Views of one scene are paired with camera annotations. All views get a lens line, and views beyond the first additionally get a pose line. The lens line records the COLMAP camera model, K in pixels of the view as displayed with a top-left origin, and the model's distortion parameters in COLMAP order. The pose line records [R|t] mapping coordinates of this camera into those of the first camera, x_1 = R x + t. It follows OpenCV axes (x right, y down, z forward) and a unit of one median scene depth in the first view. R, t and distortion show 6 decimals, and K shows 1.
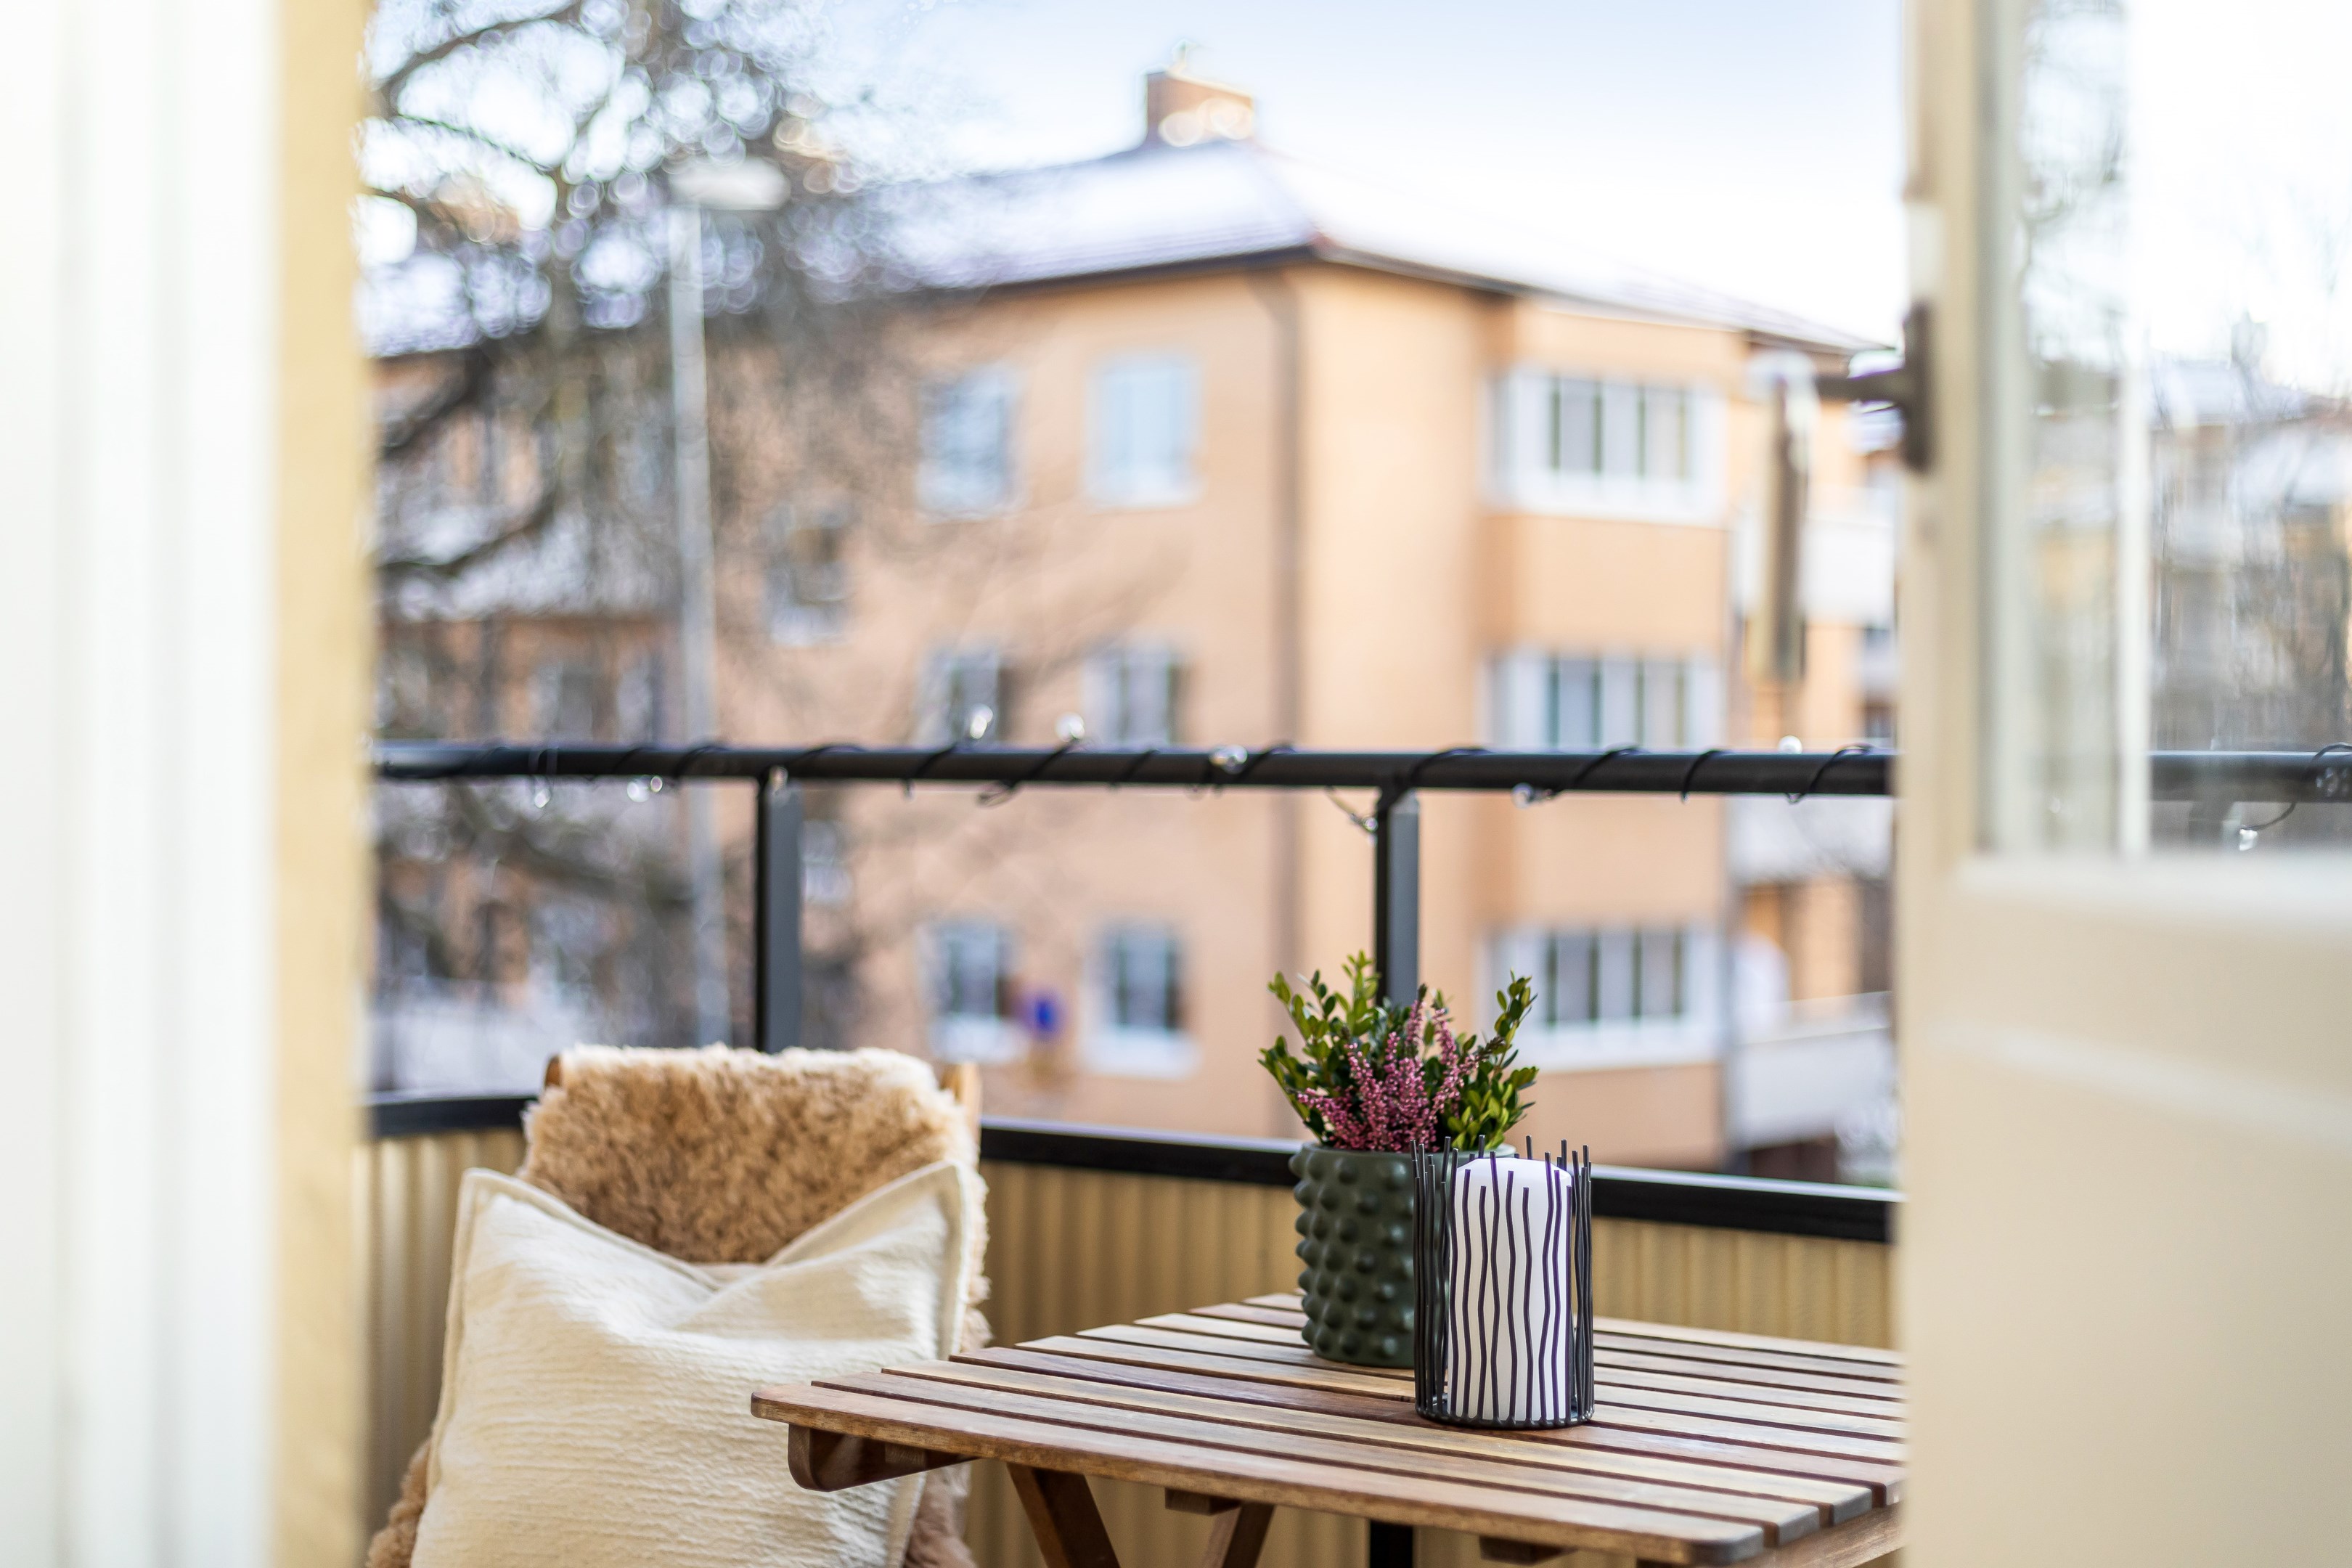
lens RADIAL K [[3365.1, 0, 1176.4], [0, 3365.1, 790.5], [0, 0, 1]] dist [0.045690, 0.000000]
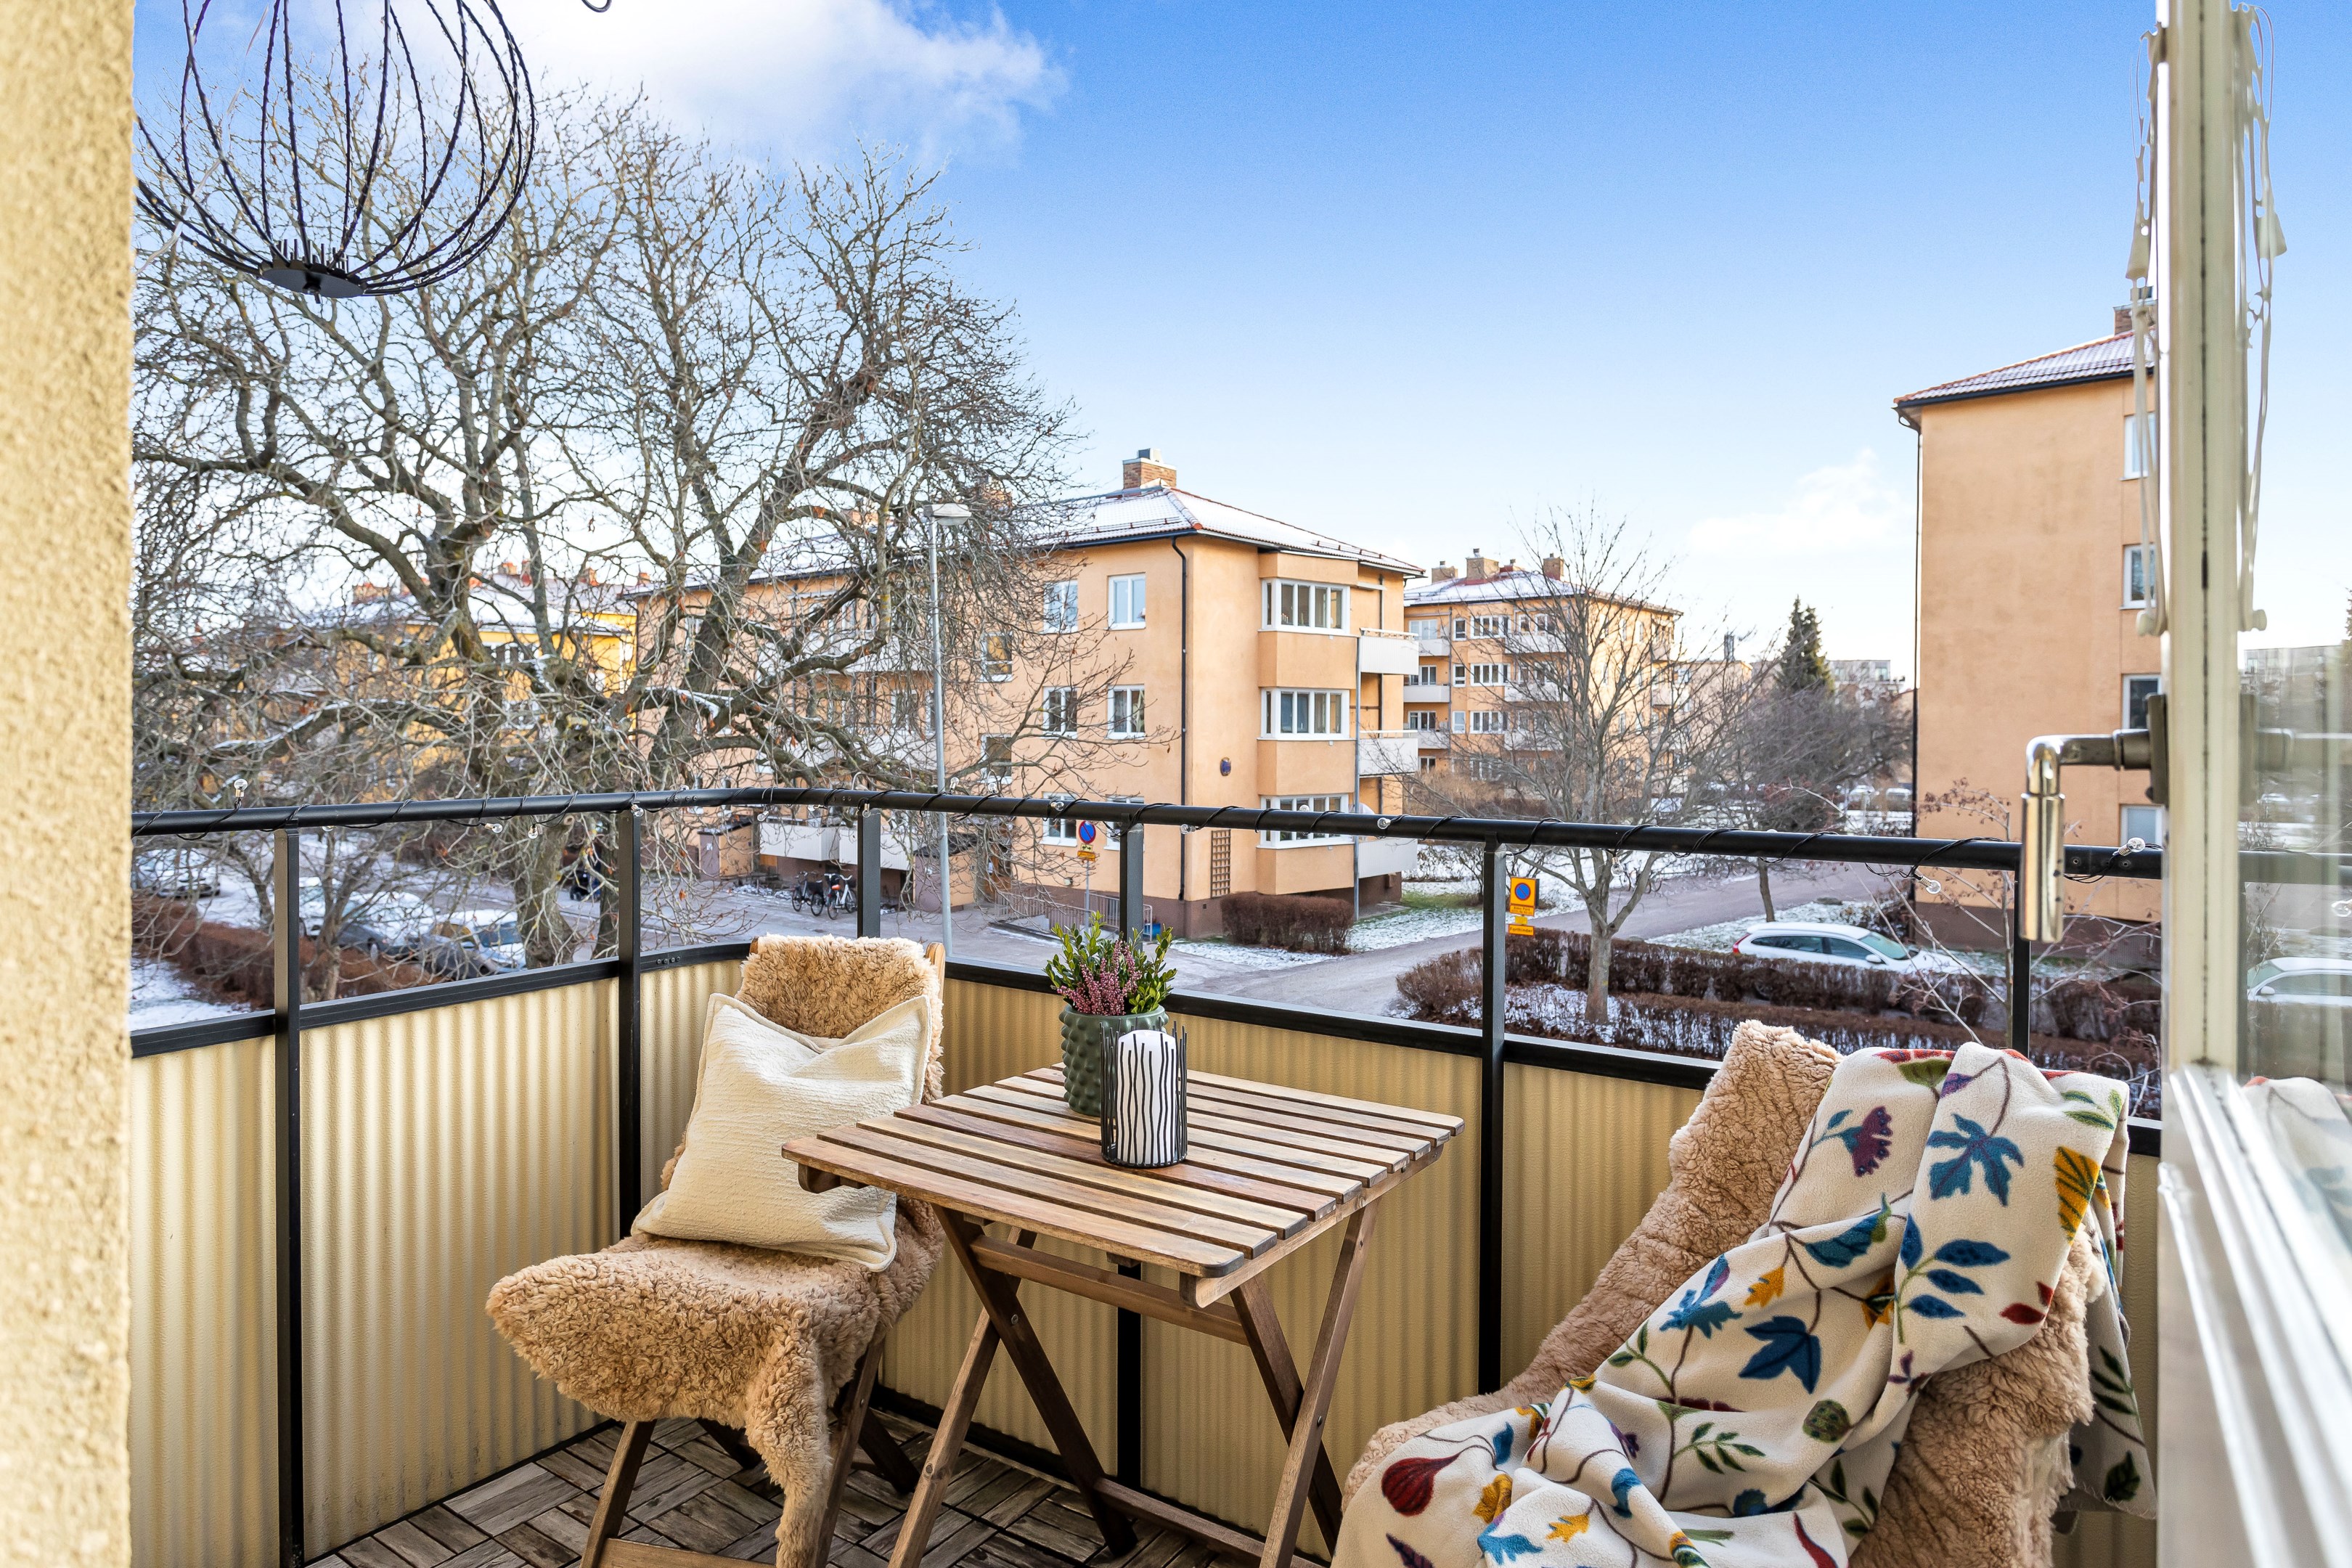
lens RADIAL K [[1312.1, 0, 1174.7], [0, 1312.1, 763.9], [0, 0, 1]] dist [-0.003066, -0.000063]
pose [[0.999681, -0.003228, 0.025038, 0.071046], [0.002824, 0.999866, 0.016129, -0.050039], [-0.025087, -0.016053, 0.999556, 0.146063]]
